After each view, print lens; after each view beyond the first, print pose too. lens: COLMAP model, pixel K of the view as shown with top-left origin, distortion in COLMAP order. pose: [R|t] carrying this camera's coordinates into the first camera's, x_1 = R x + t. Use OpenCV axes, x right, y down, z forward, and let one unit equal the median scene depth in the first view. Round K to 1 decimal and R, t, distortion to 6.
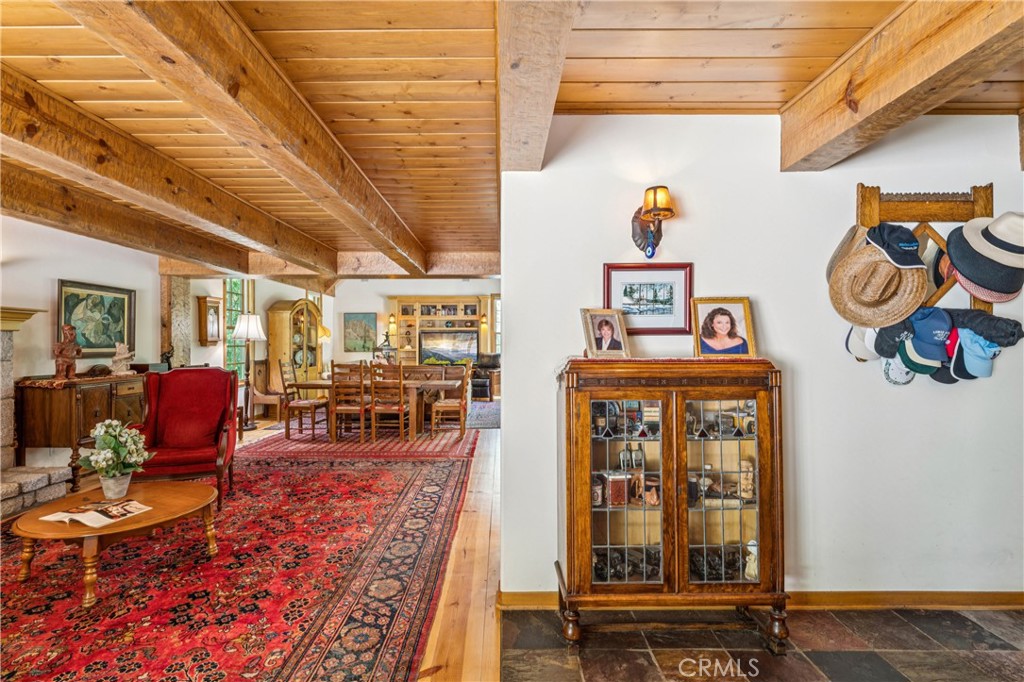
lens RADIAL K [[464.4, 0, 504.2], [0, 464.4, 344.2], [0, 0, 1]] dist [-0.001989, -0.000515]
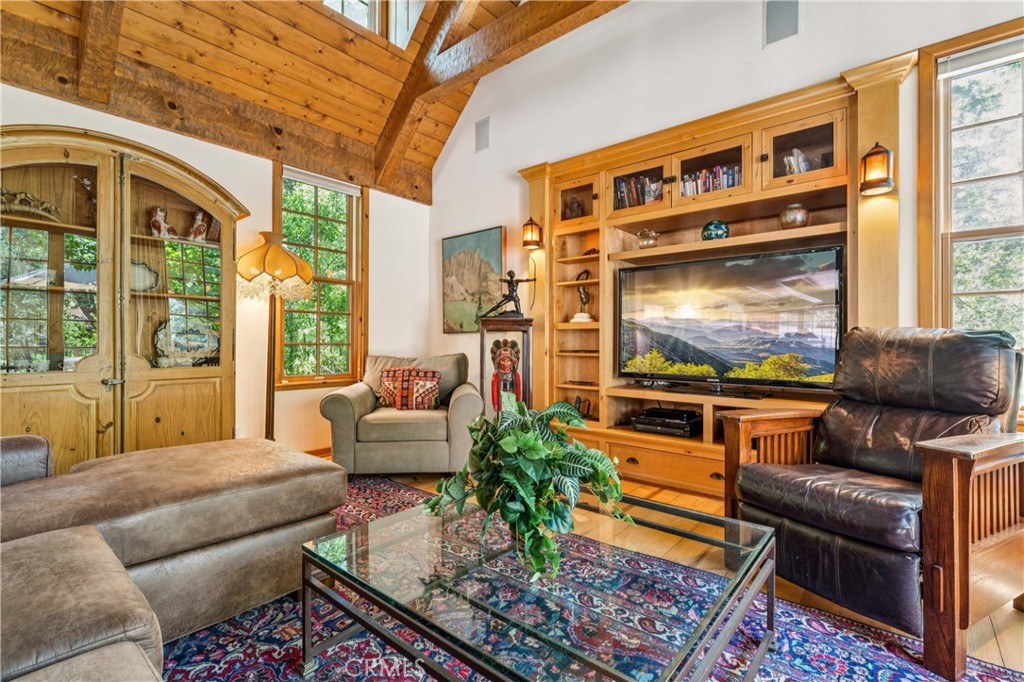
lens RADIAL K [[464.4, 0, 513.7], [0, 464.4, 338.7], [0, 0, 1]] dist [-0.001989, -0.000515]
pose [[0.755748, -0.000509, -0.654862, -0.031352], [-0.007276, 0.999931, -0.009175, 0.025811], [0.654822, 0.011698, 0.755693, 0.763200]]
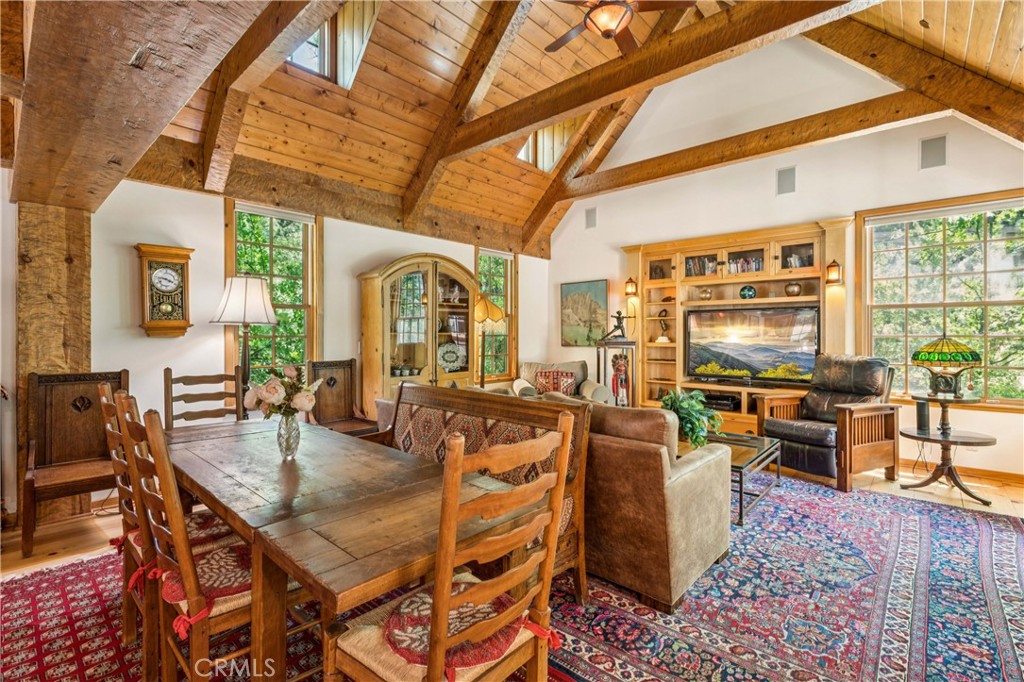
lens RADIAL K [[464.4, 0, 510.9], [0, 464.4, 335.2], [0, 0, 1]] dist [-0.001989, -0.000515]
pose [[0.737985, 0.002704, -0.674812, 0.024056], [-0.001498, 0.999996, 0.002369, 0.000591], [0.674816, -0.000738, 0.737986, 0.519222]]
